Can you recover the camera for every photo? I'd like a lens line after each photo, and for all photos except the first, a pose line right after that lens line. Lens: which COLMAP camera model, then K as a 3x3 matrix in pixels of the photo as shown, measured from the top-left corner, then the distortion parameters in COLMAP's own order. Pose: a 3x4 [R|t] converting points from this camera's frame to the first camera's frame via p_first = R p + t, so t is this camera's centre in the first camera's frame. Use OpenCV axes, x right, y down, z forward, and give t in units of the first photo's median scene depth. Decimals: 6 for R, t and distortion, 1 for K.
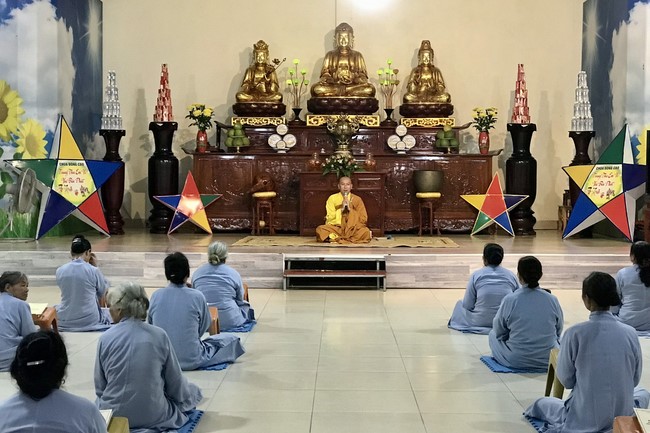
lens RADIAL K [[1065.6, 0, 325.1], [0, 1065.6, 189.4], [0, 0, 1]] dist [-0.053875, 1.224085]
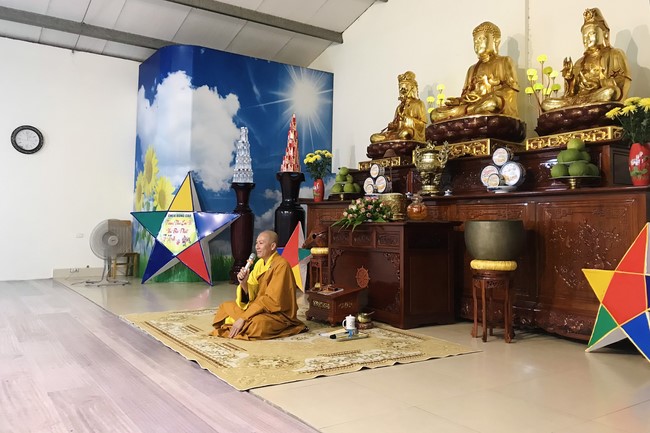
lens RADIAL K [[544.9, 0, 322.7], [0, 544.9, 203.3], [0, 0, 1]] dist [0.018198, -0.007872]
pose [[0.570624, -0.030923, -0.820629, 0.276206], [-0.022609, 0.998320, -0.053339, -0.009228], [0.820900, 0.048990, 0.568967, 0.745574]]
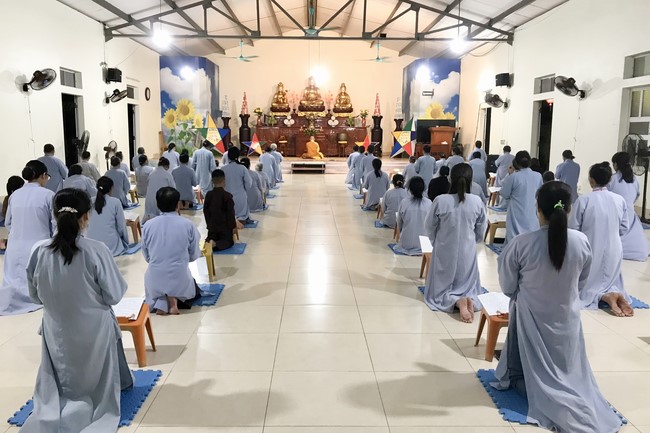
lens RADIAL K [[528.5, 0, 323.9], [0, 528.5, 208.1], [0, 0, 1]] dist [0.045086, -0.057844]
pose [[0.999376, 0.000431, 0.035327, 0.000489], [-0.004903, 0.991943, 0.126587, 0.001532], [-0.034988, -0.126681, 0.991326, -0.361079]]
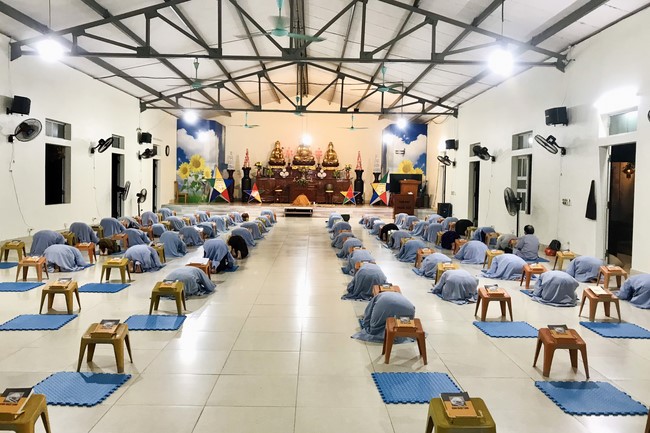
lens RADIAL K [[544.4, 0, 325.0], [0, 544.4, 216.5], [0, 0, 1]] dist [0.115423, -0.360174]
pose [[0.999229, 0.013699, 0.036803, 0.023282], [-0.015496, 0.998680, 0.048979, -0.000027], [-0.036084, -0.049512, 0.998122, -0.637231]]
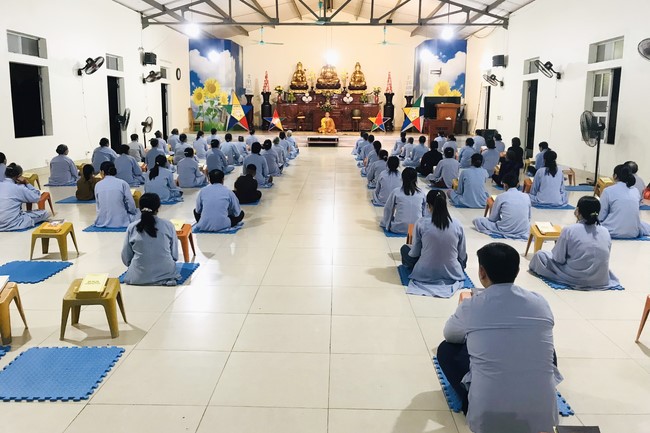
lens RADIAL K [[527.6, 0, 325.8], [0, 527.6, 191.8], [0, 0, 1]] dist [0.062047, -0.098790]
pose [[0.999957, 0.005892, -0.007120, 0.022844], [-0.004809, 0.989630, 0.143559, -0.001138], [0.007892, -0.143519, 0.989616, -0.469014]]
